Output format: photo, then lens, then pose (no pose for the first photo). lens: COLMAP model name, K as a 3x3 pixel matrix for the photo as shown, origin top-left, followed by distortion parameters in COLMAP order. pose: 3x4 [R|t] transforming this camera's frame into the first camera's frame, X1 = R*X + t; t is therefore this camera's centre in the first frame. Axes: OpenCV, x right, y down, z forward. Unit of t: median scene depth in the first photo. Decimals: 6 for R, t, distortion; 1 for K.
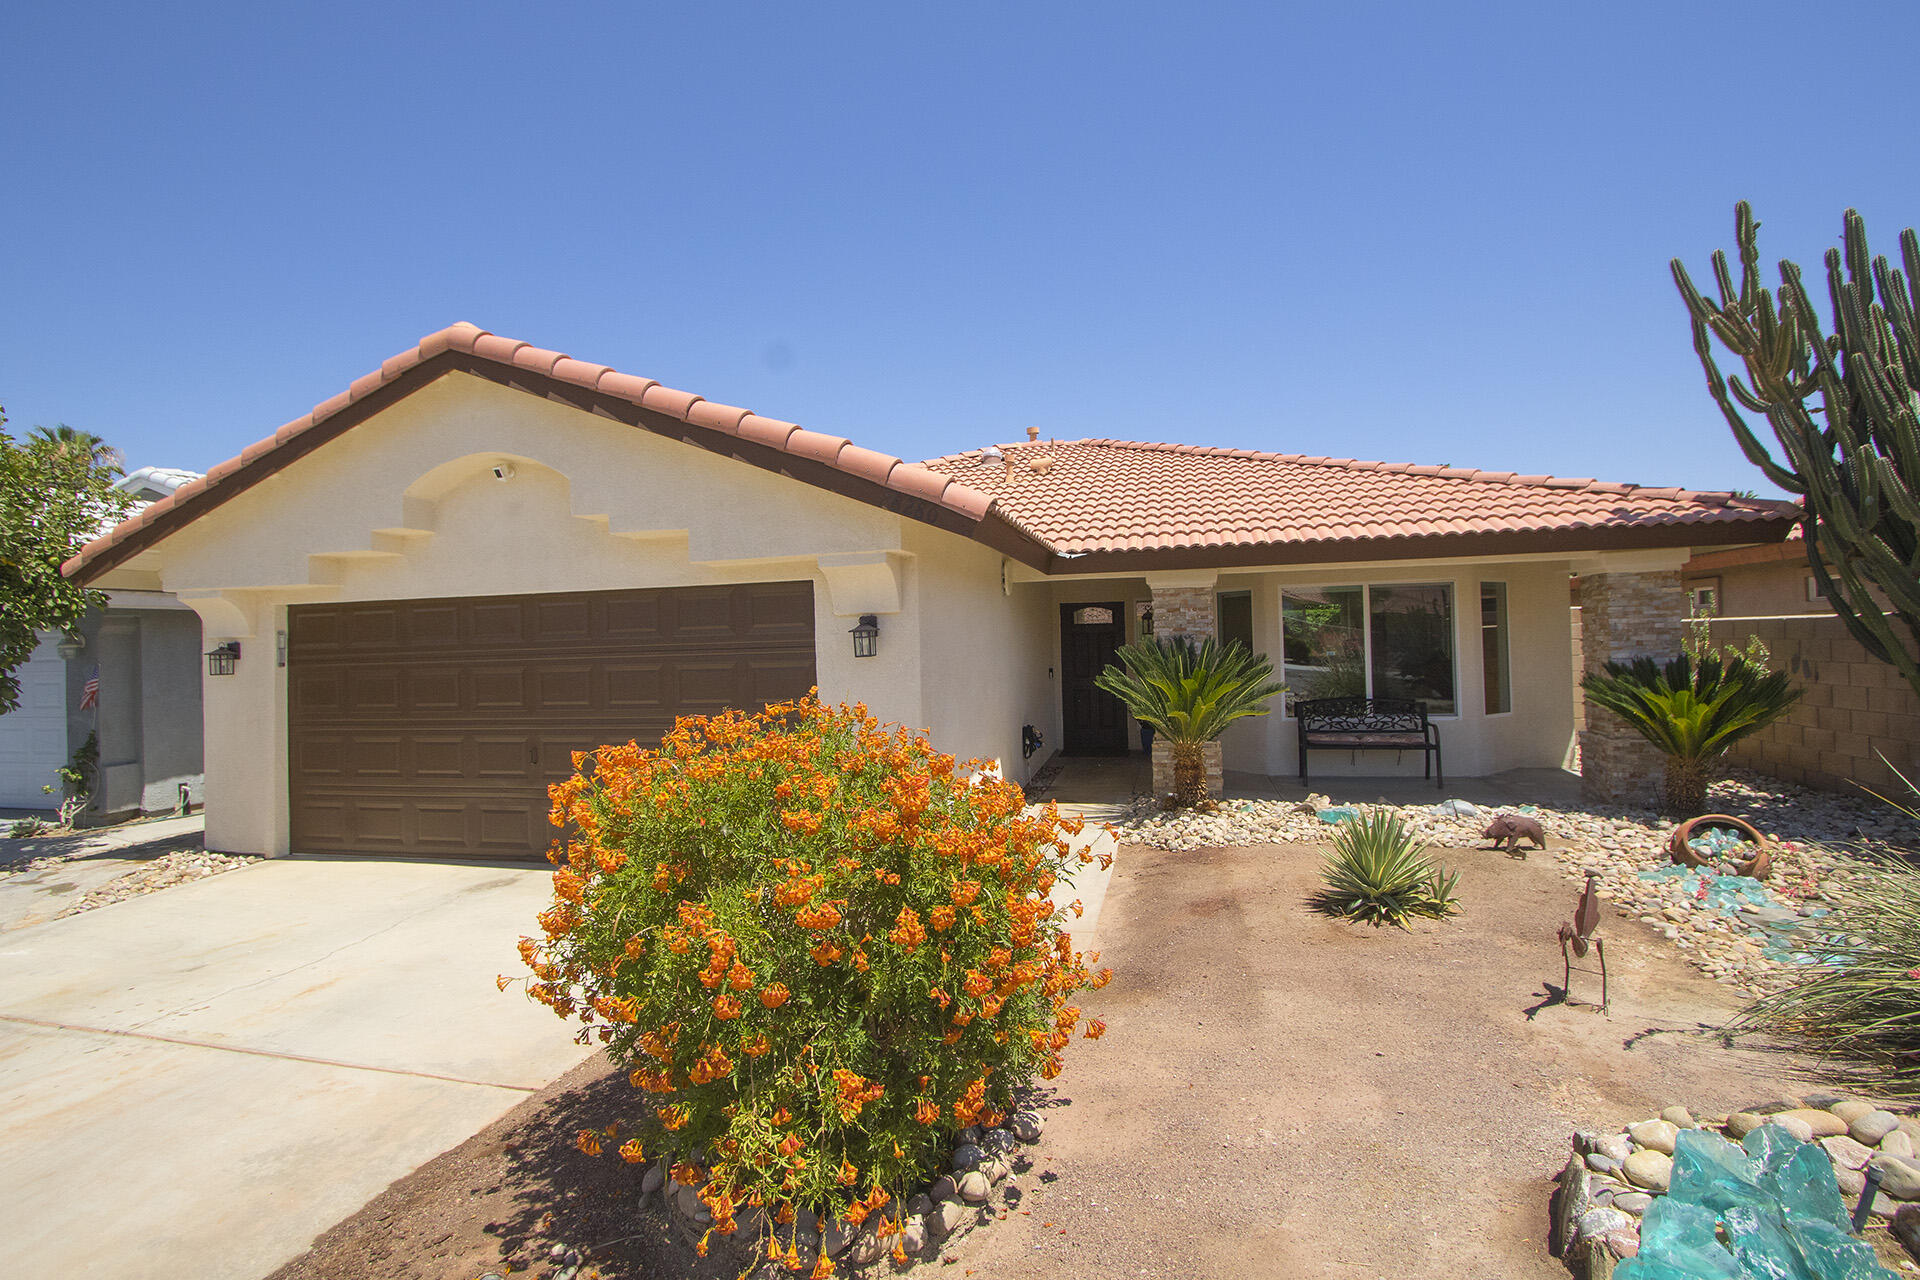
lens RADIAL K [[892.0, 0, 960.4], [0, 892.0, 638.9], [0, 0, 1]] dist [-0.011542, 0.001726]
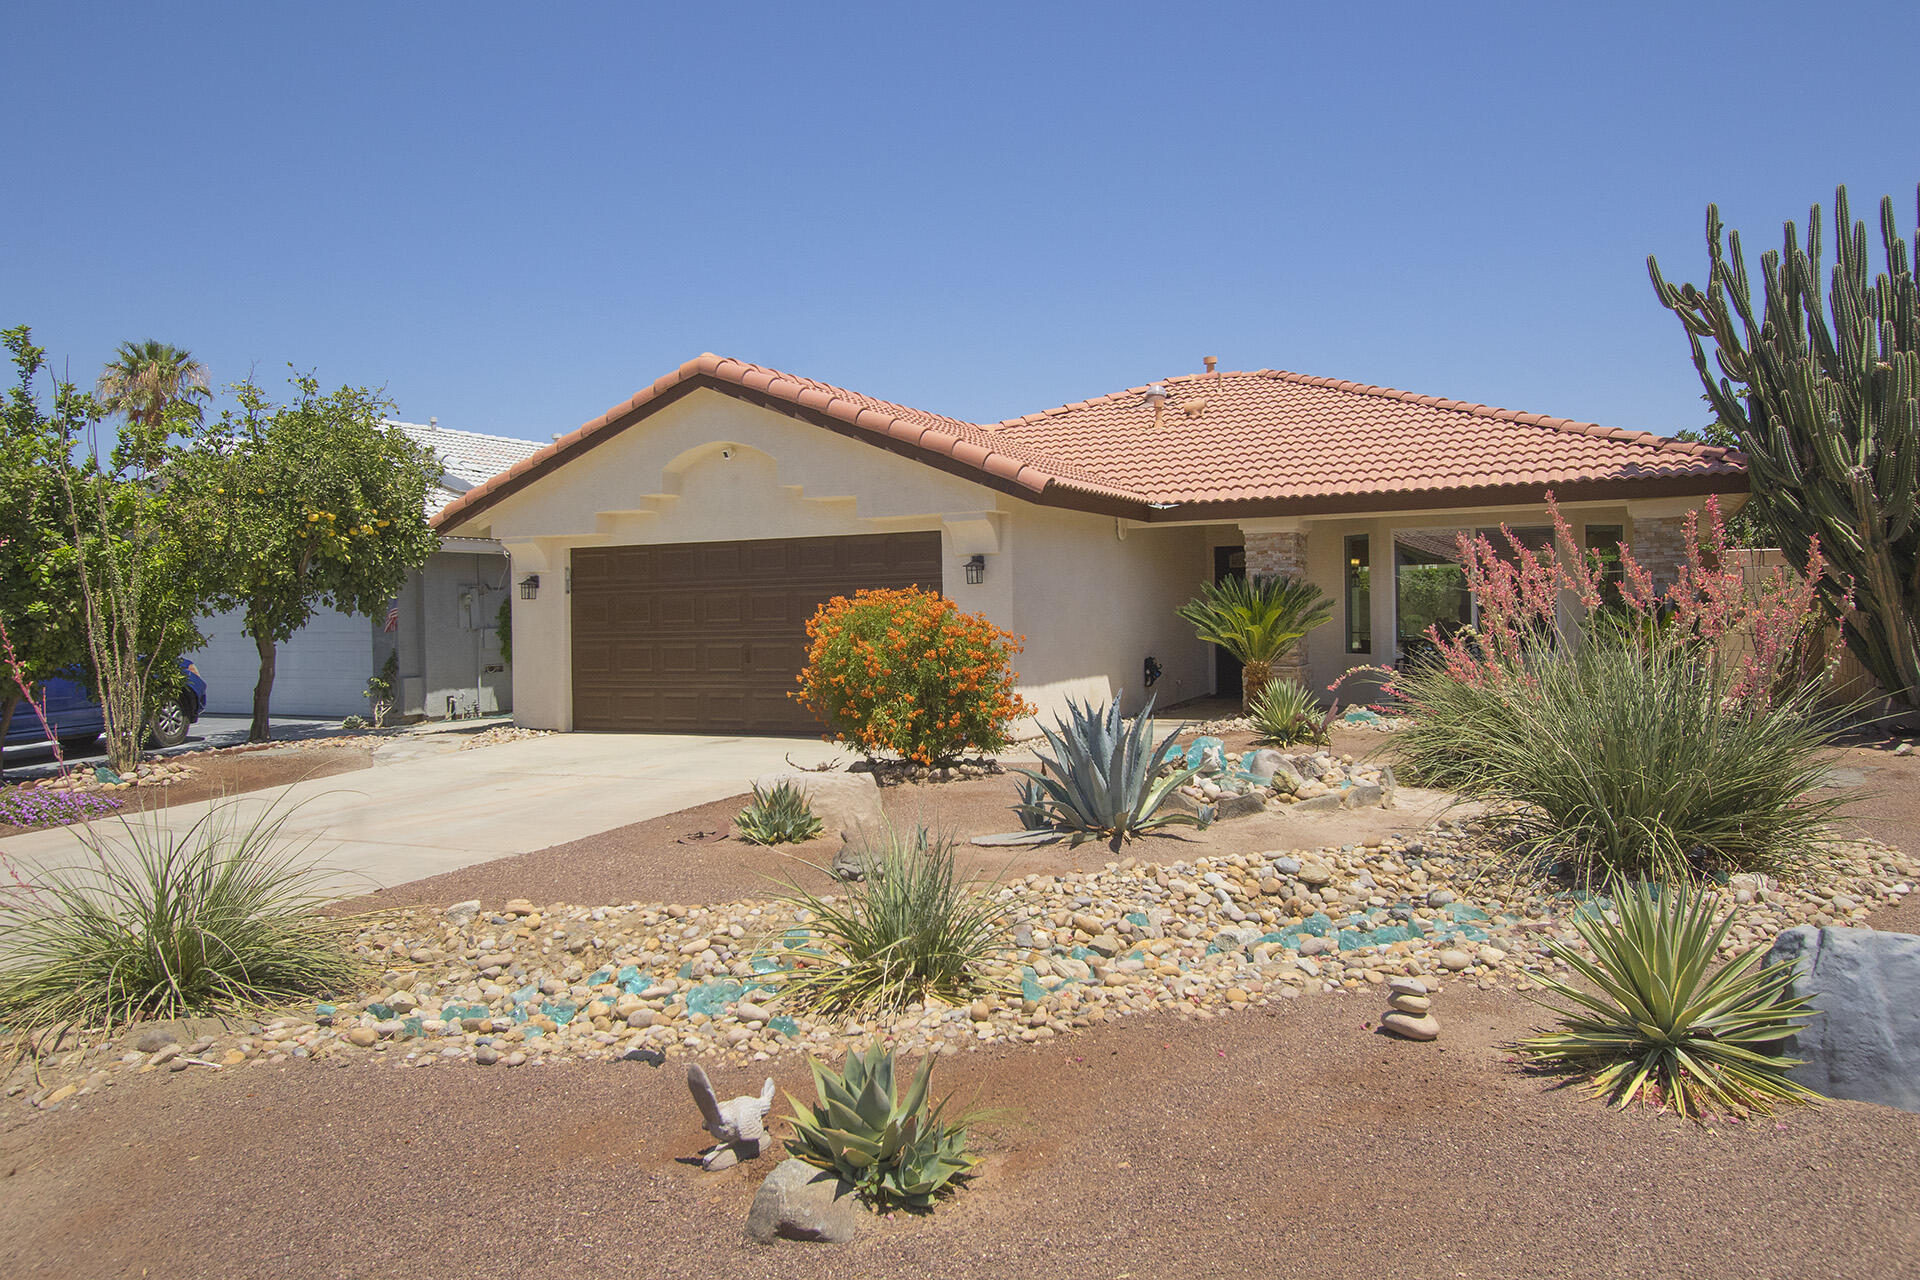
lens RADIAL K [[1417.0, 0, 966.9], [0, 1417.0, 646.1], [0, 0, 1]] dist [0.010343, 0.001293]
pose [[0.977904, 0.013462, -0.208621, 0.296620], [-0.007236, 0.999506, 0.030580, 0.041609], [0.208930, -0.028394, 0.977518, -1.023422]]
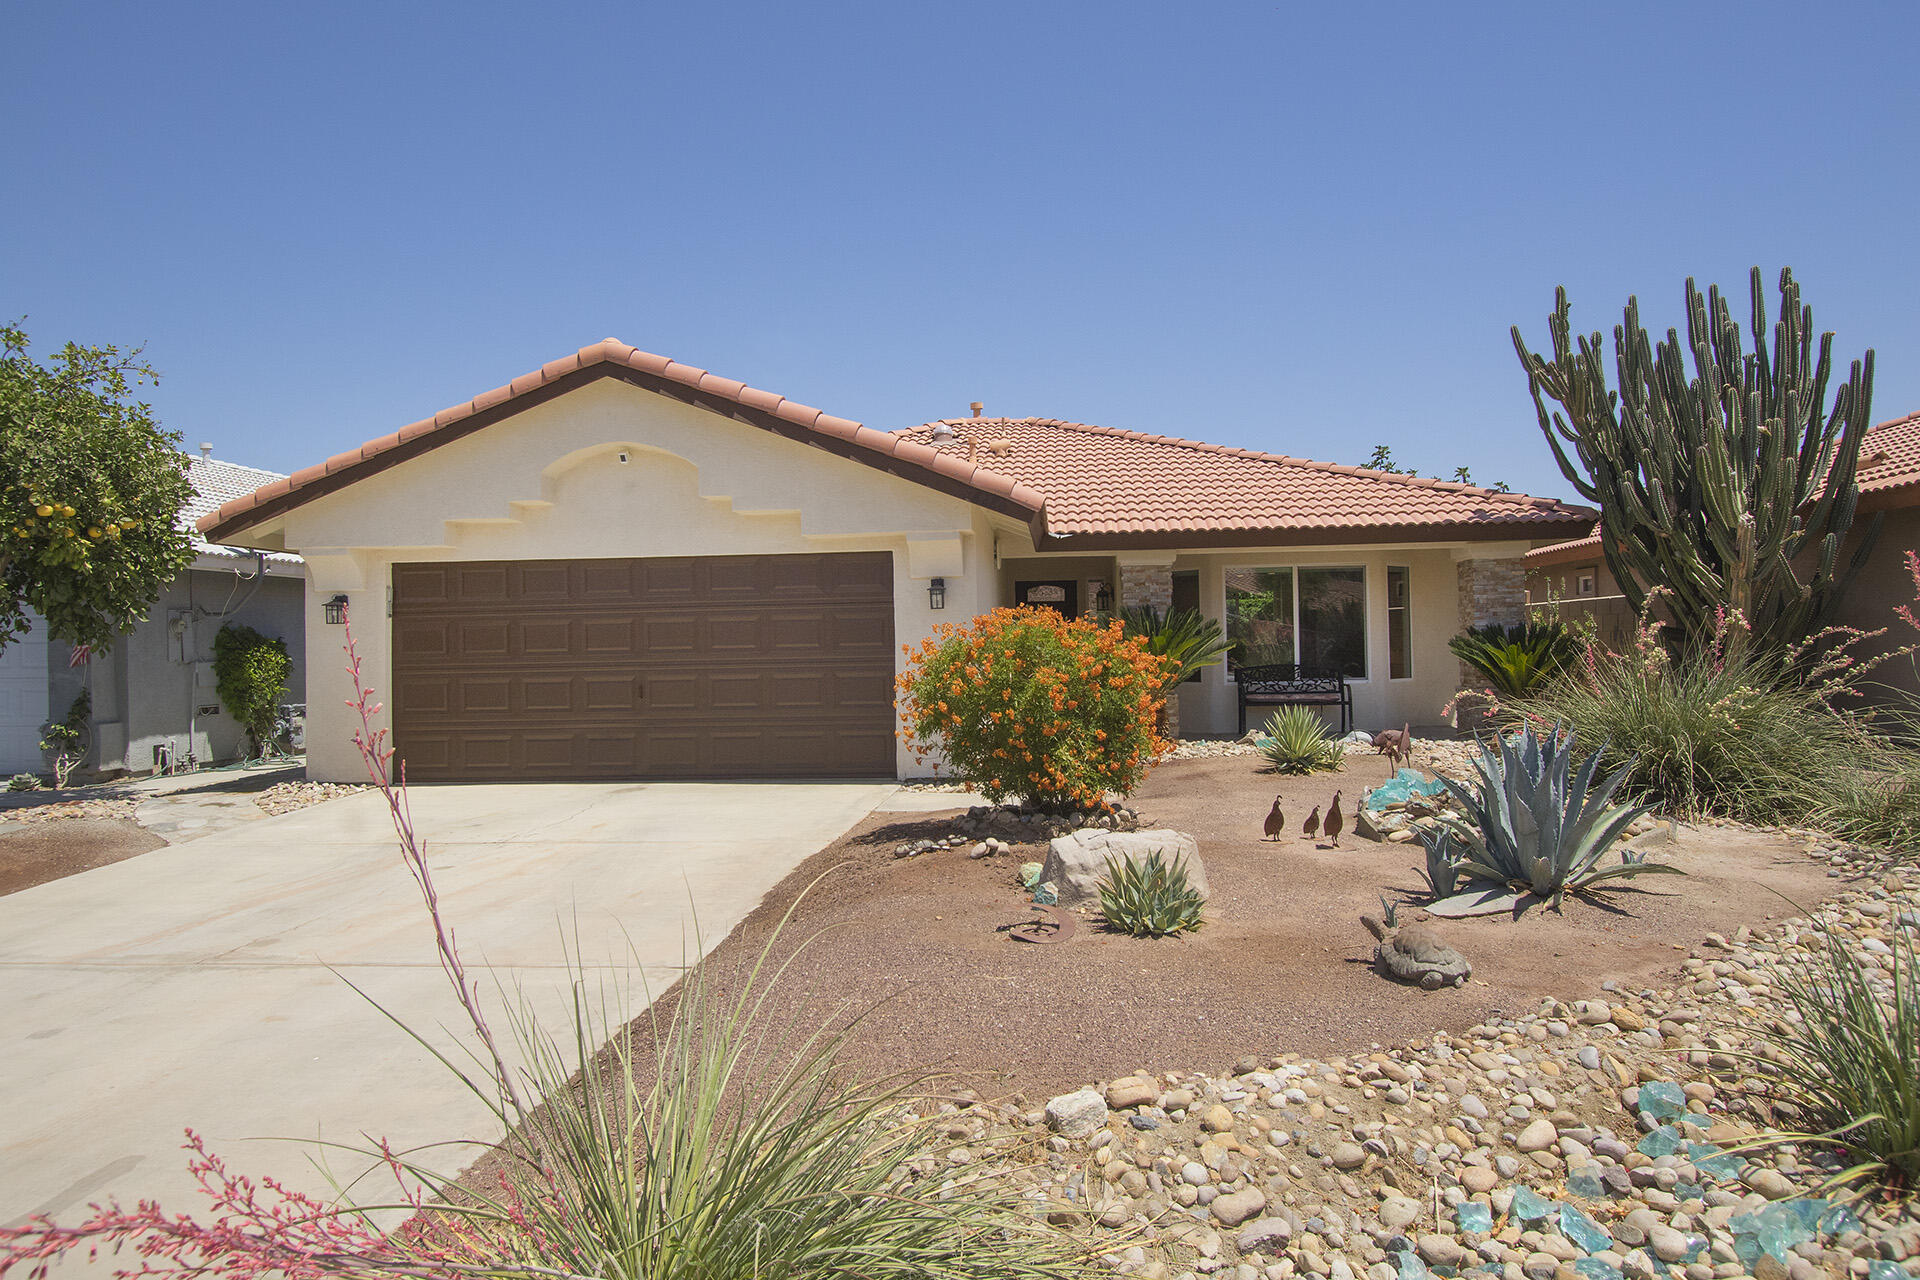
lens RADIAL K [[1232.3, 0, 969.7], [0, 1232.3, 645.8], [0, 0, 1]] dist [0.003611, 0.005707]
pose [[0.986544, 0.009201, 0.163236, -0.295992], [-0.009308, 0.999957, -0.000110, 0.061779], [-0.163230, -0.001411, 0.986587, -0.682399]]
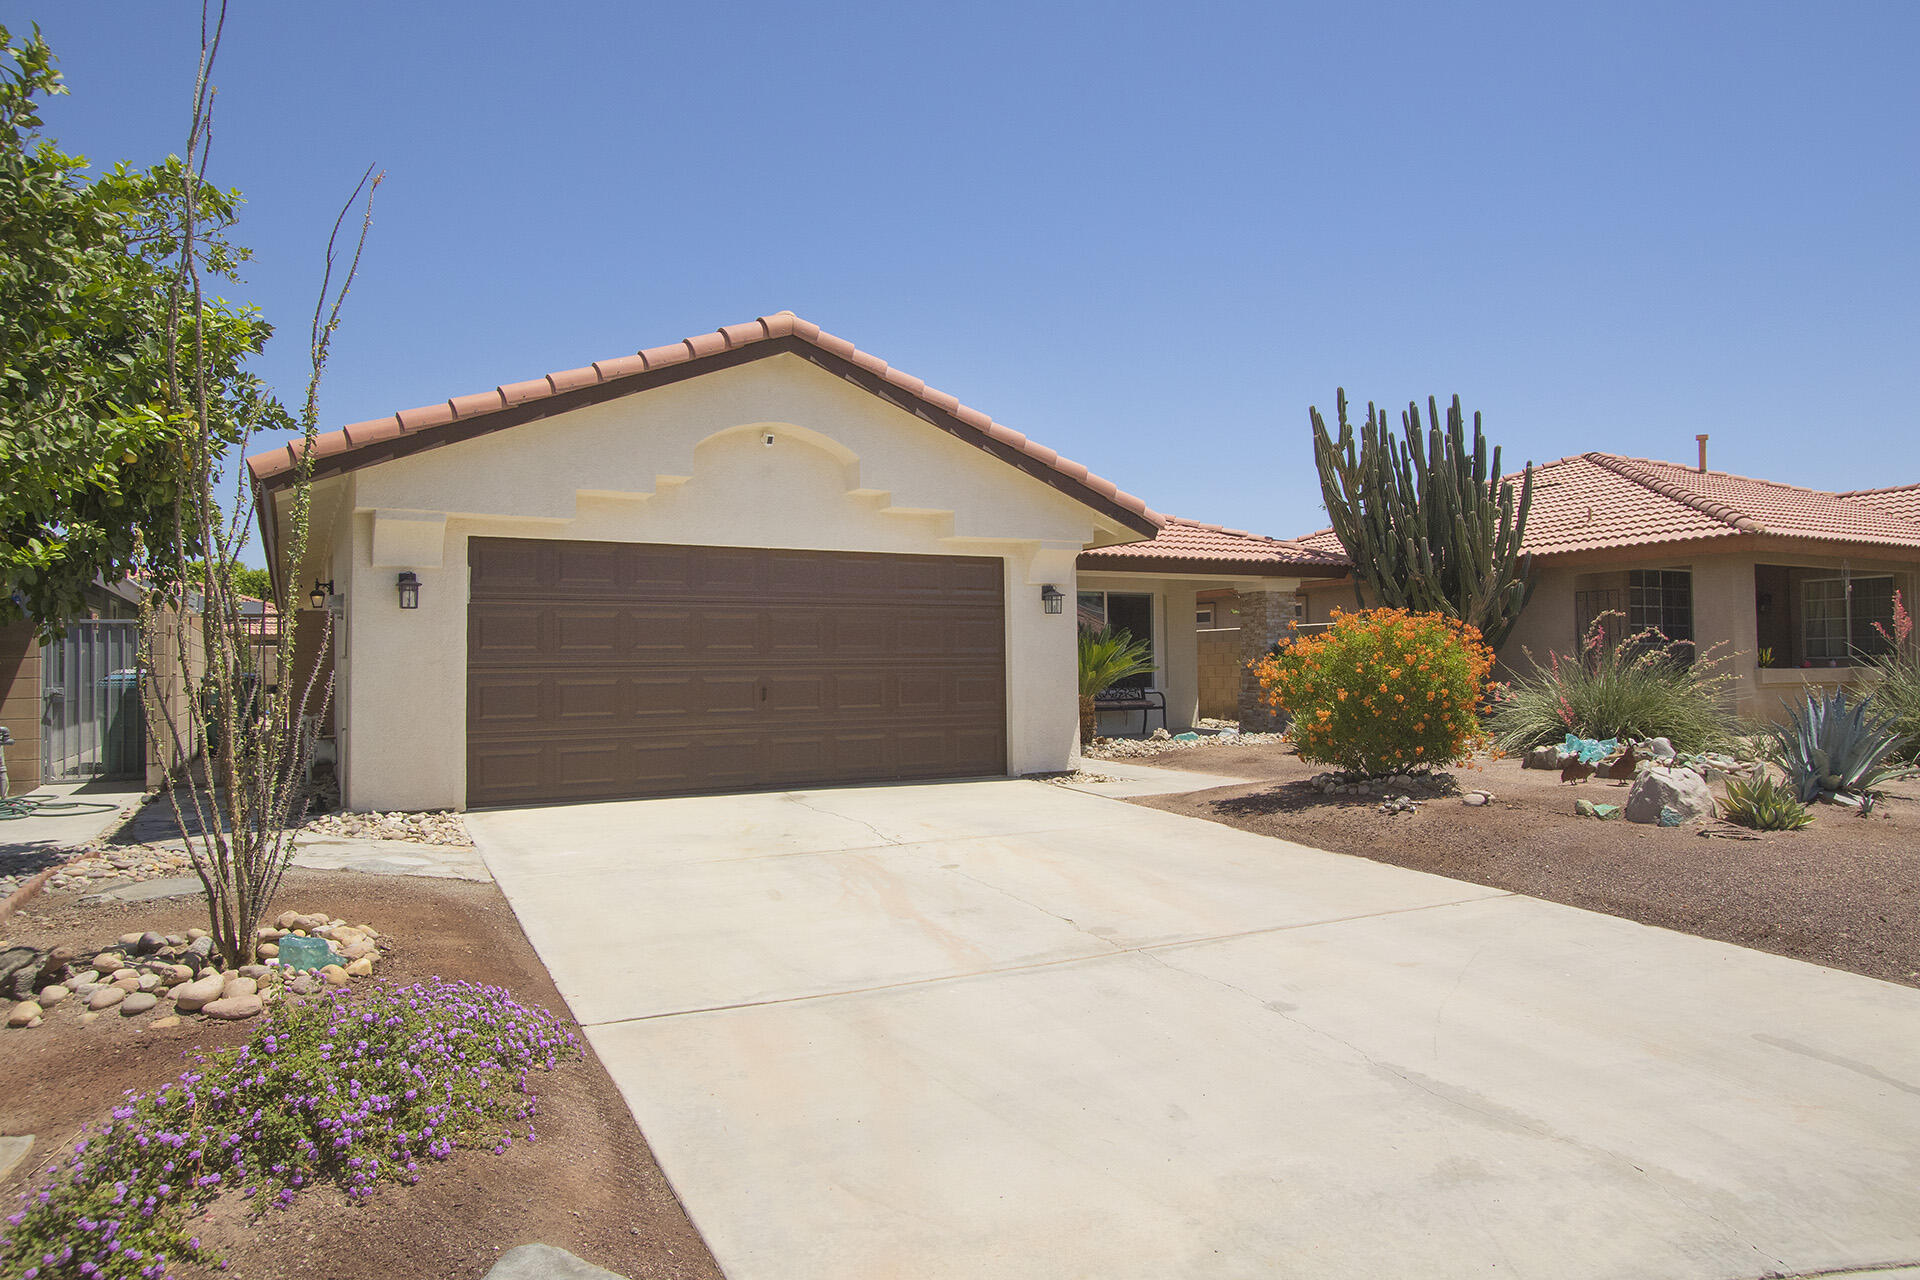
lens RADIAL K [[1232.3, 0, 958.8], [0, 1232.3, 639.4], [0, 0, 1]] dist [0.003611, 0.005707]
pose [[0.731098, 0.033963, 0.681427, -1.278599], [-0.014139, 0.999300, -0.034636, 0.107471], [-0.682126, 0.015688, 0.731067, -0.276487]]
